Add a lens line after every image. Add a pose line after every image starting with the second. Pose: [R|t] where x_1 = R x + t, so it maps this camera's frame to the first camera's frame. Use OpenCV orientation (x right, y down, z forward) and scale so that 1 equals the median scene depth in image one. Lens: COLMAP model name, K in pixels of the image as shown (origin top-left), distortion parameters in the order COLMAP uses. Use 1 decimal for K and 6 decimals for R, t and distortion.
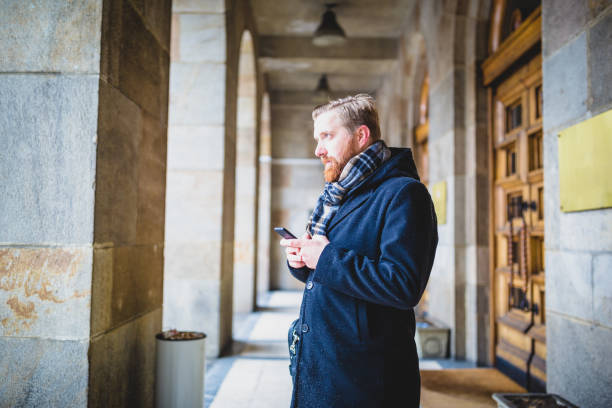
lens RADIAL K [[583.8, 0, 307.8], [0, 583.8, 201.1], [0, 0, 1]] dist [-0.000182, -0.022170]
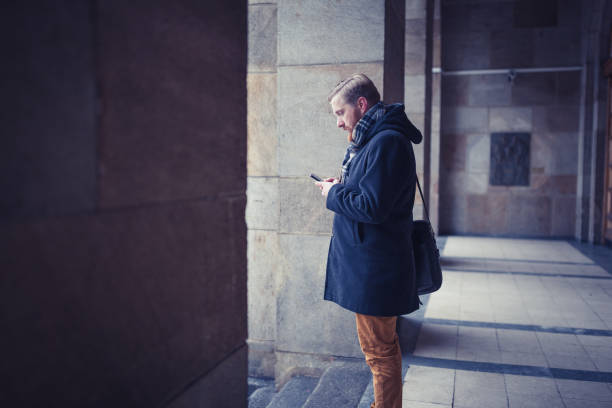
lens RADIAL K [[583.8, 0, 307.8], [0, 583.8, 201.1], [0, 0, 1]] dist [-0.000182, -0.022170]
pose [[0.963890, 0.009056, -0.266146, -0.063998], [0.022578, 0.993044, 0.115560, 0.021534], [0.265341, -0.117396, 0.956981, 0.410097]]
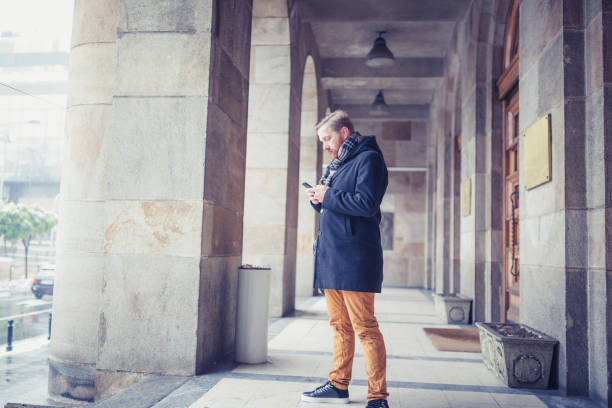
lens RADIAL K [[583.8, 0, 307.8], [0, 583.8, 201.1], [0, 0, 1]] dist [-0.000182, -0.022170]
pose [[0.992805, 0.007054, -0.119534, 0.053833], [-0.009917, 0.999678, -0.023369, 0.049875], [0.119331, 0.024386, 0.992555, -0.264870]]
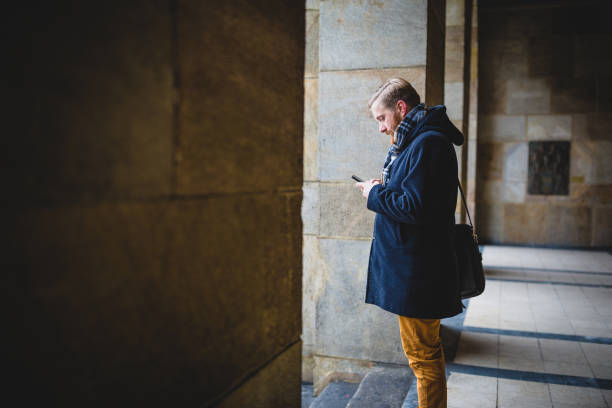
lens RADIAL K [[583.8, 0, 307.8], [0, 583.8, 201.1], [0, 0, 1]] dist [-0.000182, -0.022170]
pose [[0.948362, 0.012425, -0.316945, -0.074062], [0.019864, 0.994945, 0.098440, 0.026975], [0.316566, -0.099653, 0.943321, 0.404362]]
